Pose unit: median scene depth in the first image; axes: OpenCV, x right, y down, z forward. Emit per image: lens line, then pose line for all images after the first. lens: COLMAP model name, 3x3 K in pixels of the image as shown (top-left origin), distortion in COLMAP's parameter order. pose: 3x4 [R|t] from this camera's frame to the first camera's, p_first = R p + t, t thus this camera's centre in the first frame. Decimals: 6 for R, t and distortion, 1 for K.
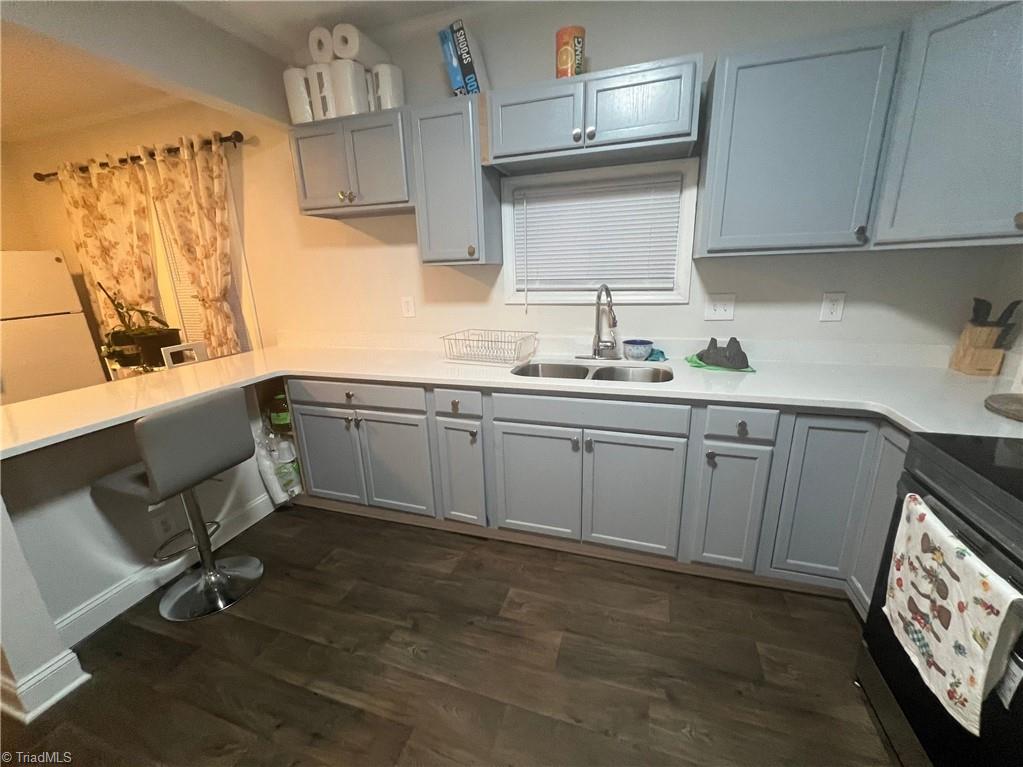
lens RADIAL K [[419.9, 0, 511.5], [0, 419.9, 383.5], [0, 0, 1]] dist [0.000600, 0.000131]
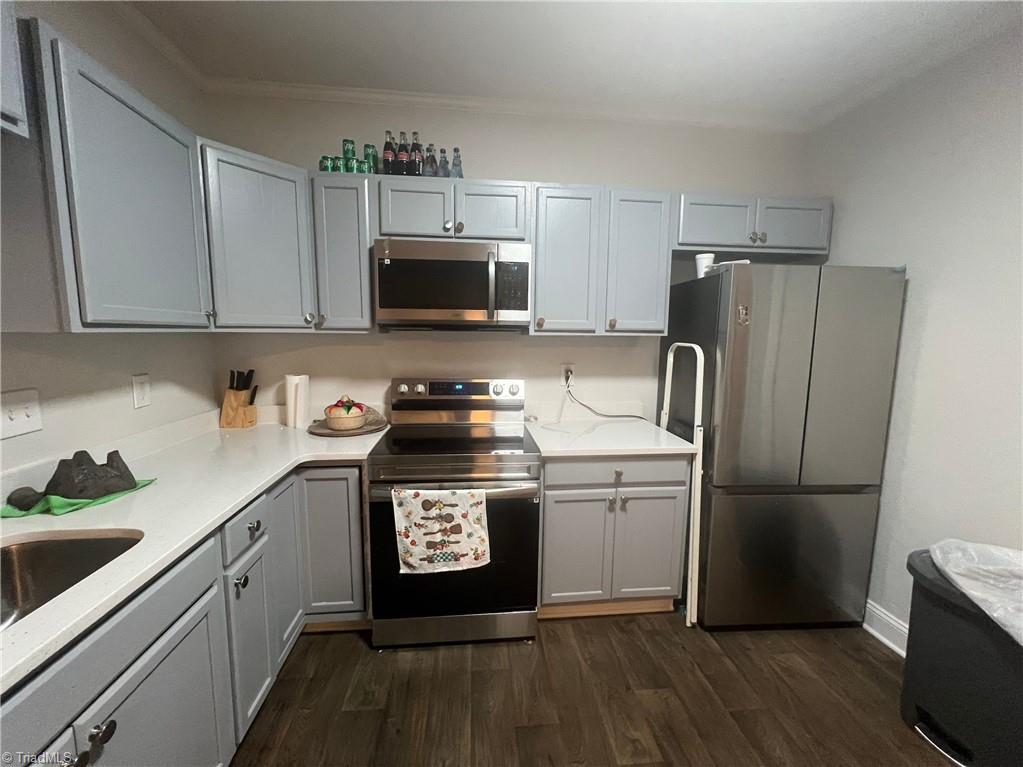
lens RADIAL K [[419.9, 0, 511.5], [0, 419.9, 383.5], [0, 0, 1]] dist [0.000600, 0.000131]
pose [[-0.402490, -0.093040, 0.910684, -0.572956], [0.253289, 0.944664, 0.208456, -0.310408], [-0.879685, 0.314568, -0.356652, 1.039981]]
